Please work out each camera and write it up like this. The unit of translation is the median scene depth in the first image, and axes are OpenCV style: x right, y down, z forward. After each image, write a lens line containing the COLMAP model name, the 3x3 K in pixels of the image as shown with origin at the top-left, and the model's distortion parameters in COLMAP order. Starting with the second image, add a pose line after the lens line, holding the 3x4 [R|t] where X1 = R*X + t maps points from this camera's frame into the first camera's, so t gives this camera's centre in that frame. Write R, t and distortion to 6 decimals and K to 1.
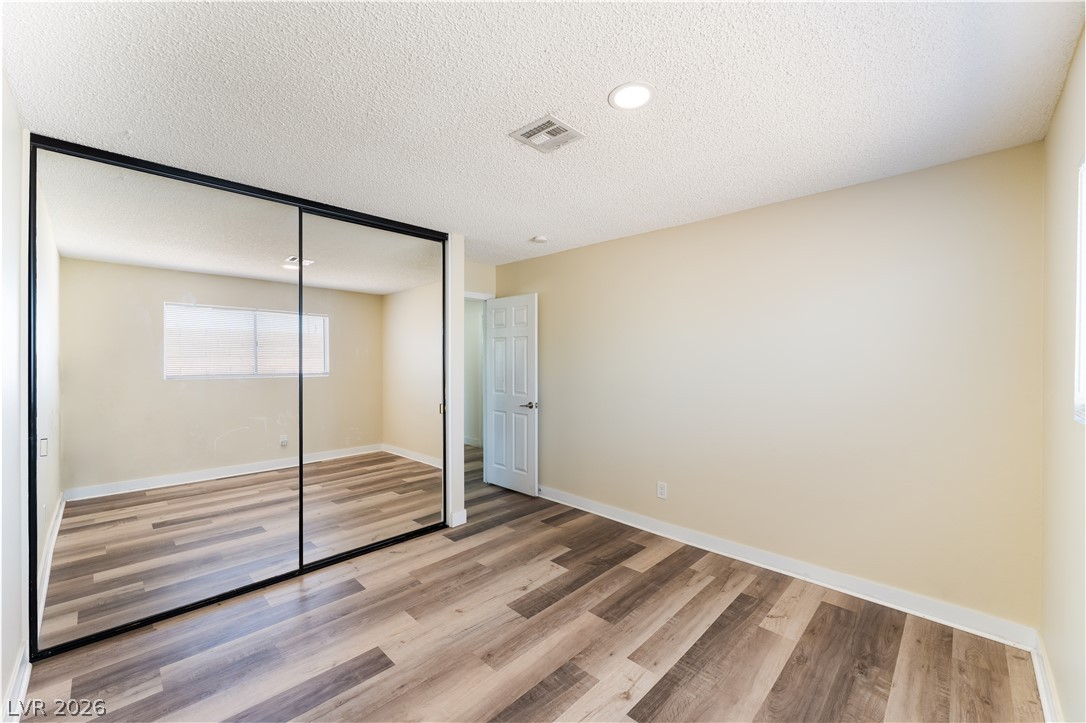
lens RADIAL K [[435.1, 0, 545.9], [0, 435.1, 359.0], [0, 0, 1]] dist [-0.002093, 0.000045]
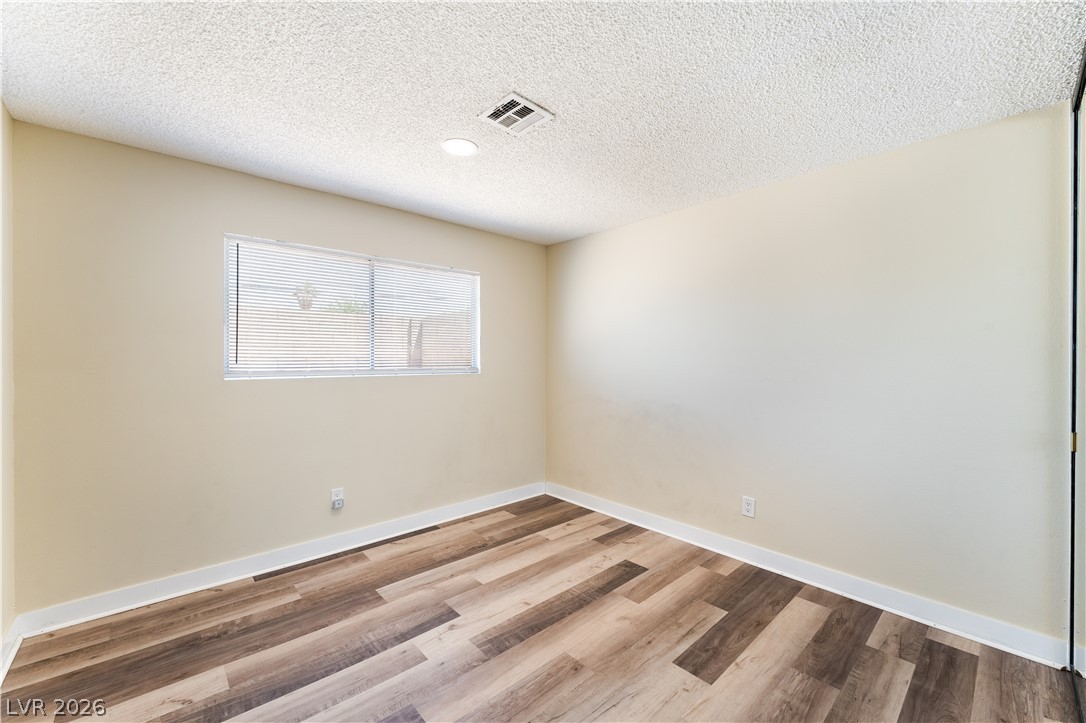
lens RADIAL K [[435.1, 0, 545.9], [0, 435.1, 359.0], [0, 0, 1]] dist [-0.002093, 0.000045]
pose [[-0.998305, -0.003765, 0.058080, -0.124052], [-0.003729, 0.999993, 0.000736, 0.038207], [-0.058082, 0.000518, -0.998312, 1.988665]]
